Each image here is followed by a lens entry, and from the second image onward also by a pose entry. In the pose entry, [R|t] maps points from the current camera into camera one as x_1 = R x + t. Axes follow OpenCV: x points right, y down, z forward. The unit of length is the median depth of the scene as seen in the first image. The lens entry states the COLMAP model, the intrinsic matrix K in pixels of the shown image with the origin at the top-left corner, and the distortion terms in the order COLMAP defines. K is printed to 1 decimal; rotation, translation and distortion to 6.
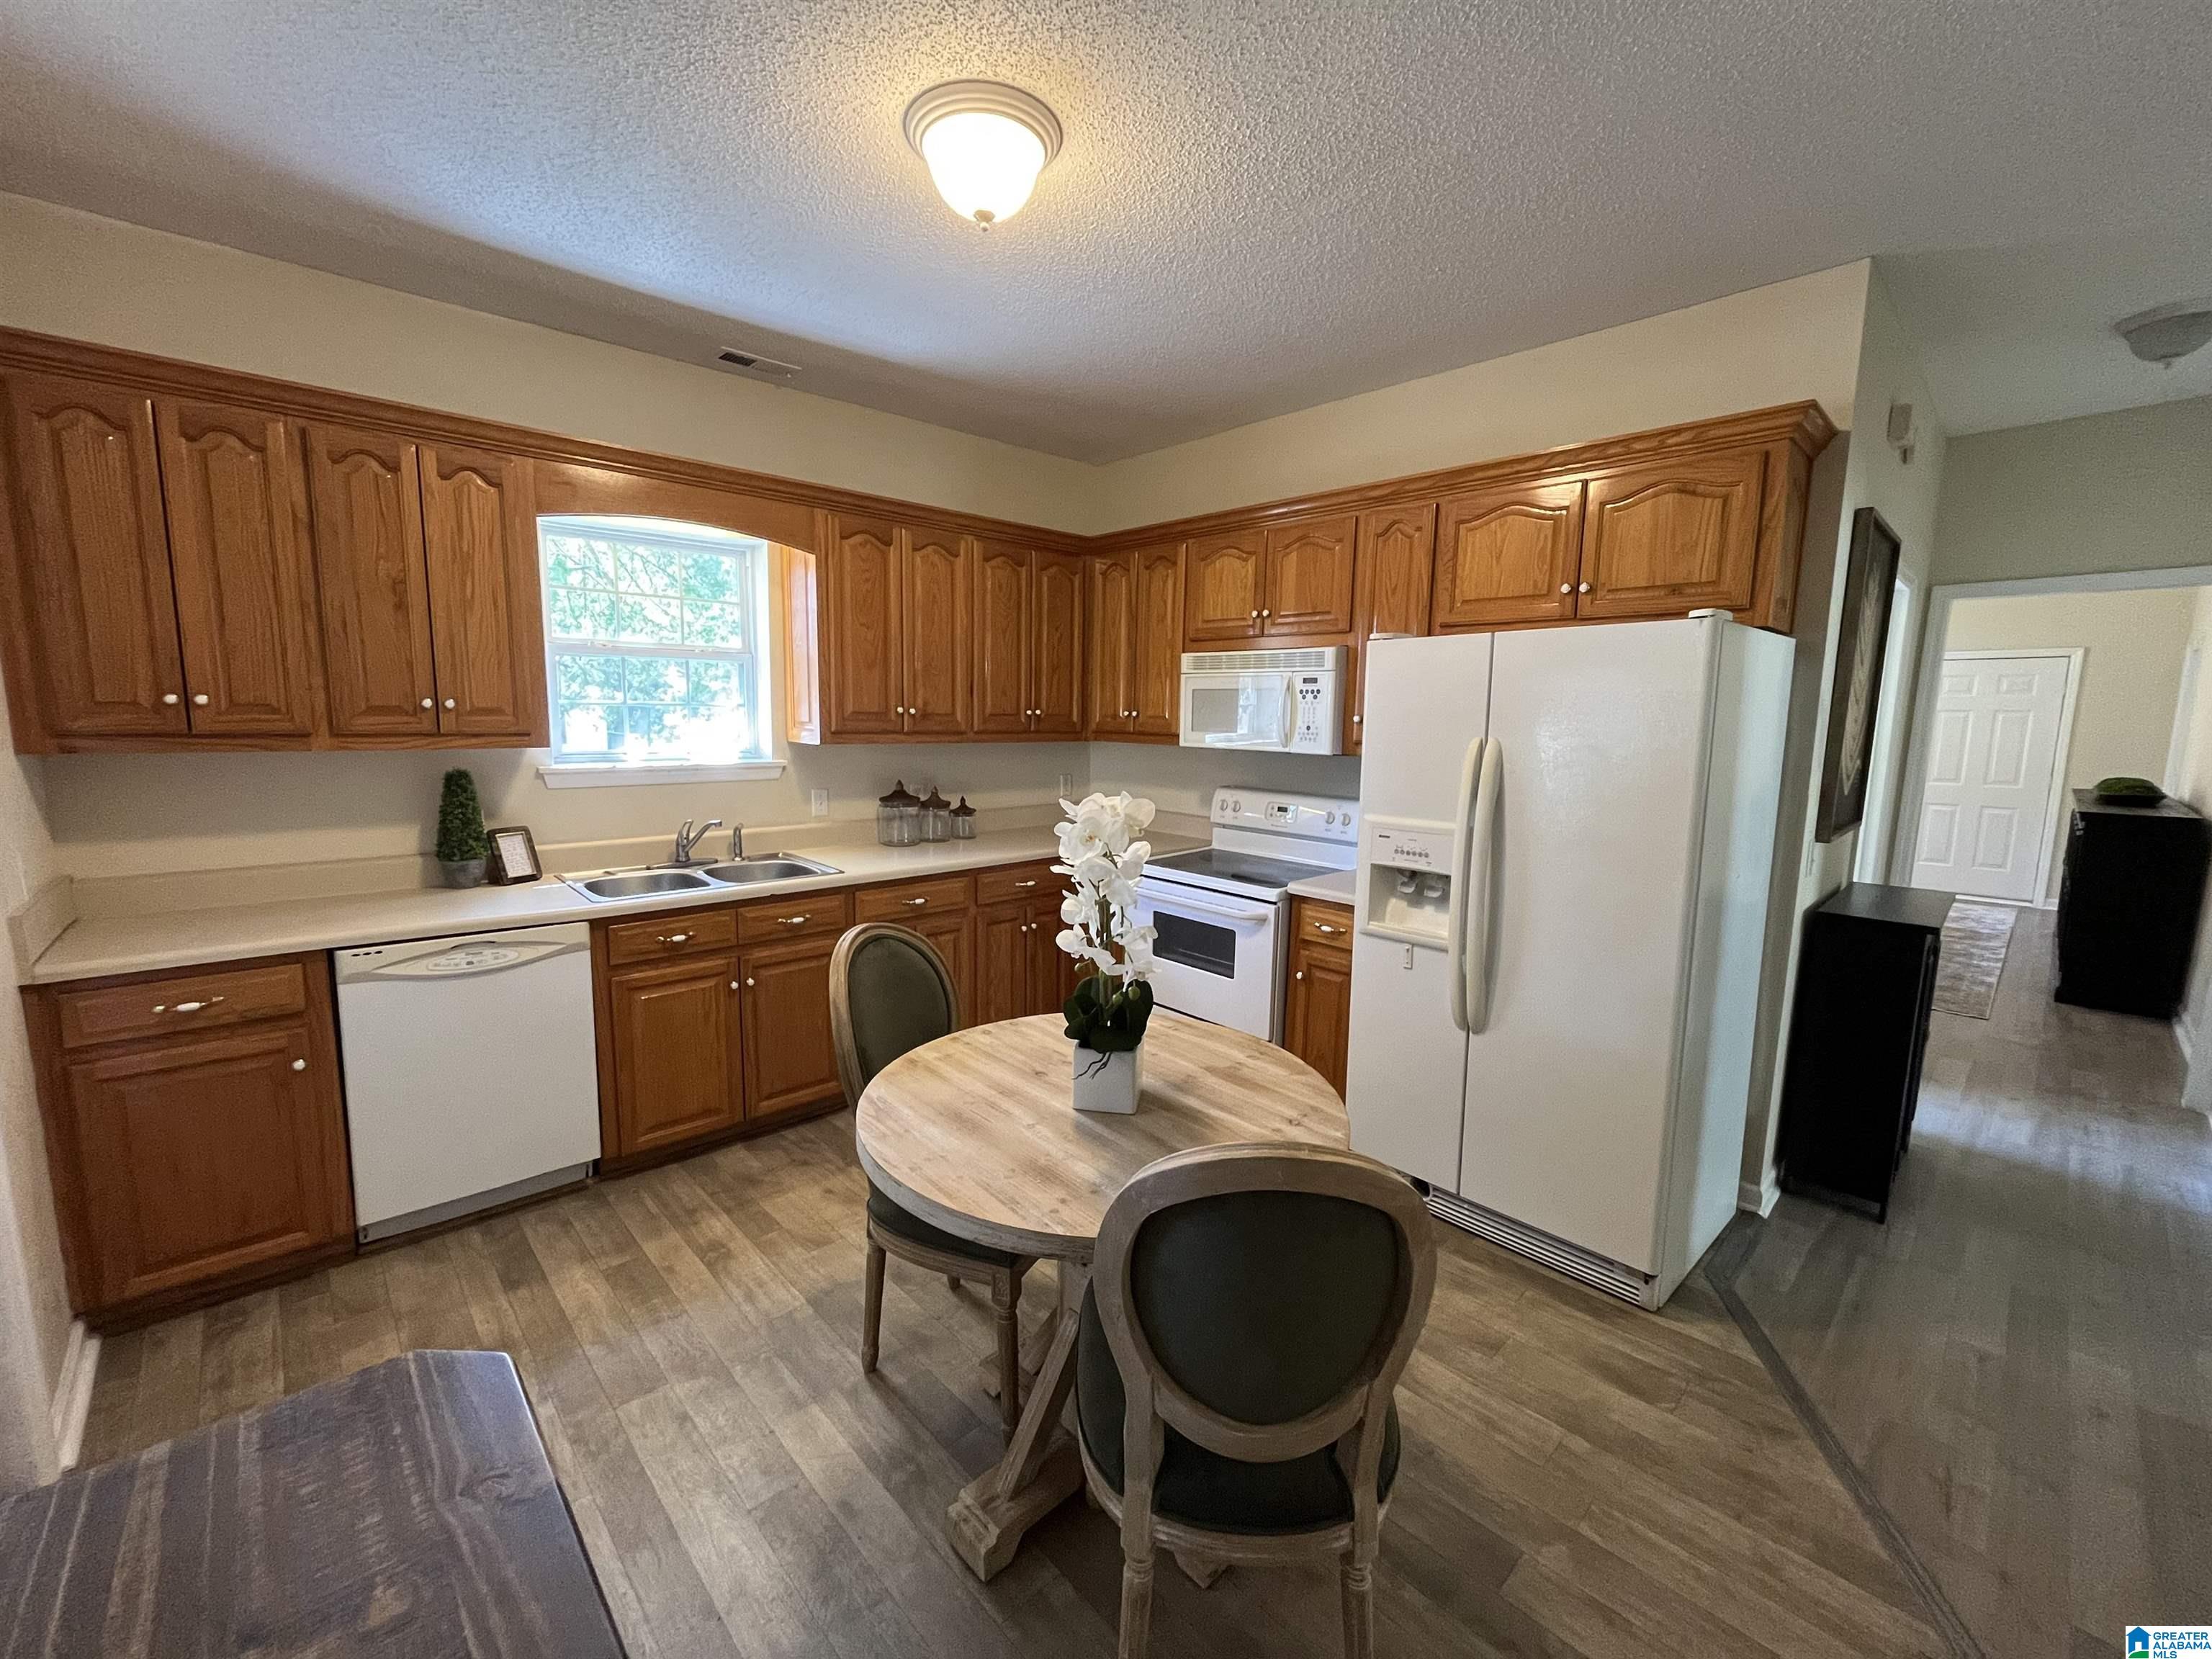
lens RADIAL K [[892.9, 0, 1099.3], [0, 892.9, 834.0], [0, 0, 1]] dist [-0.002068, -0.000039]
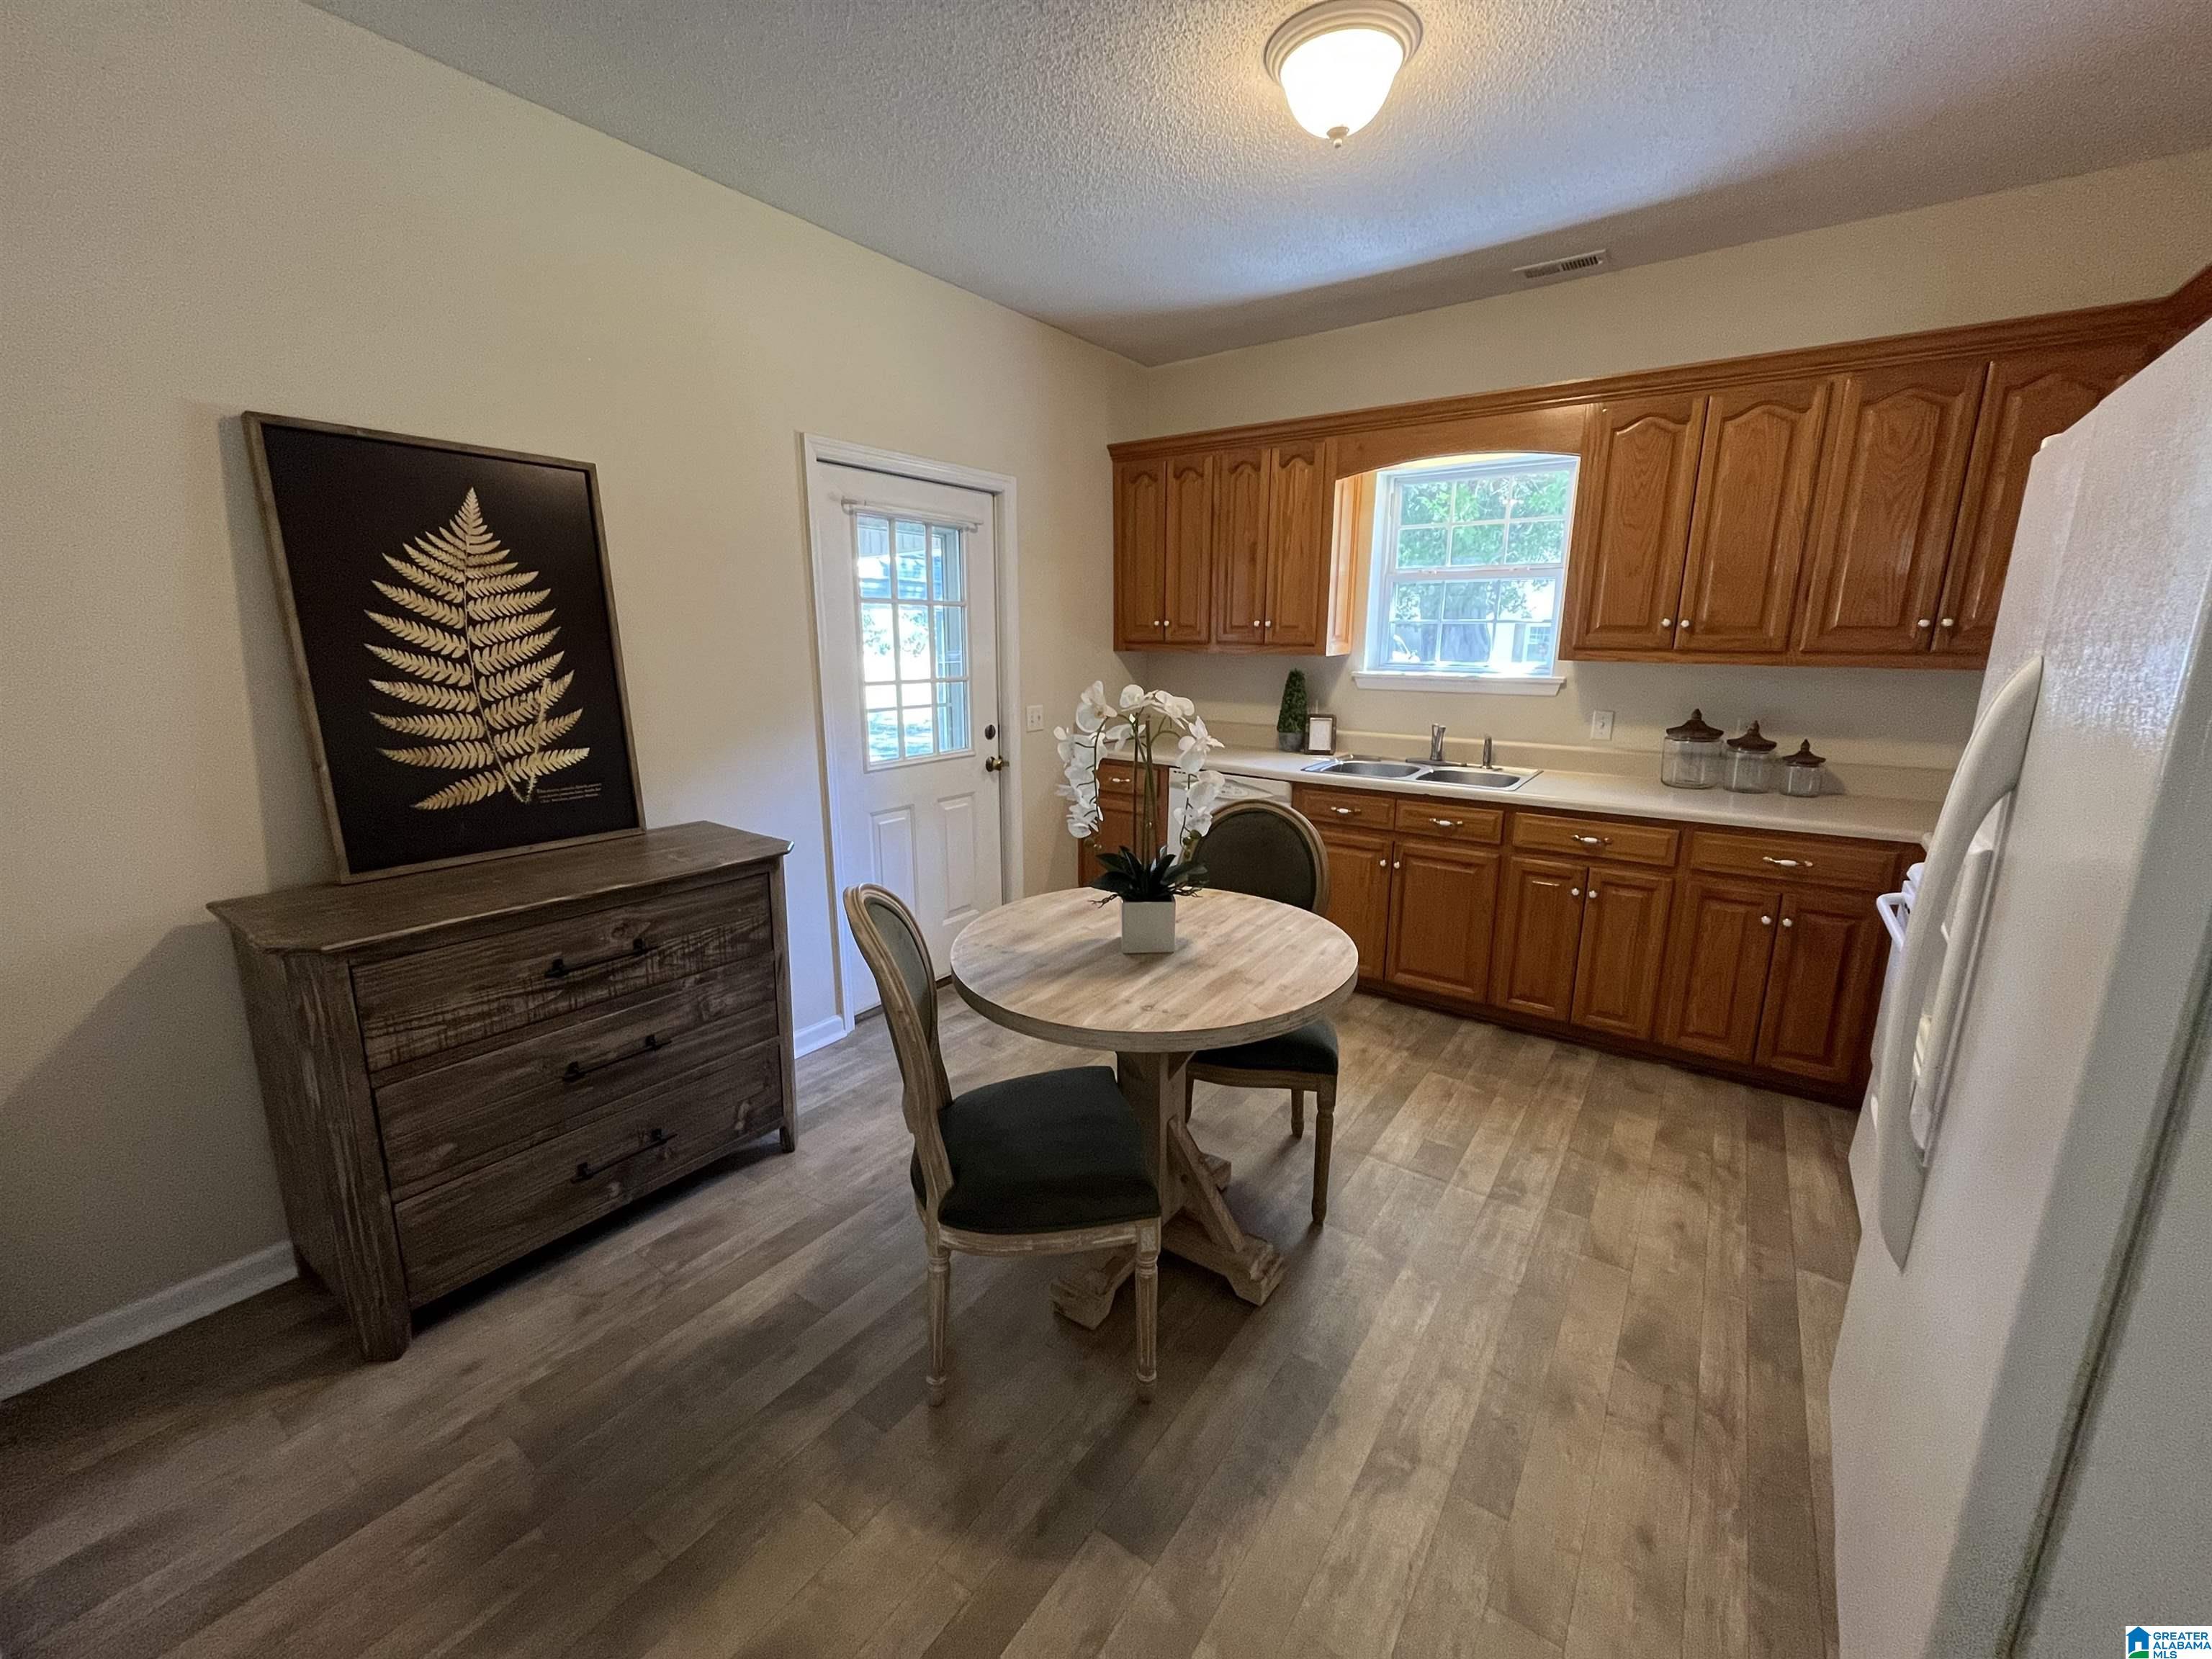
lens RADIAL K [[892.9, 0, 1099.3], [0, 892.9, 834.0], [0, 0, 1]] dist [-0.002068, -0.000039]
pose [[0.204280, 0.206913, -0.956795, 0.588418], [-0.130388, 0.974448, 0.182893, -0.031825], [0.970190, 0.087394, 0.226039, 0.343472]]
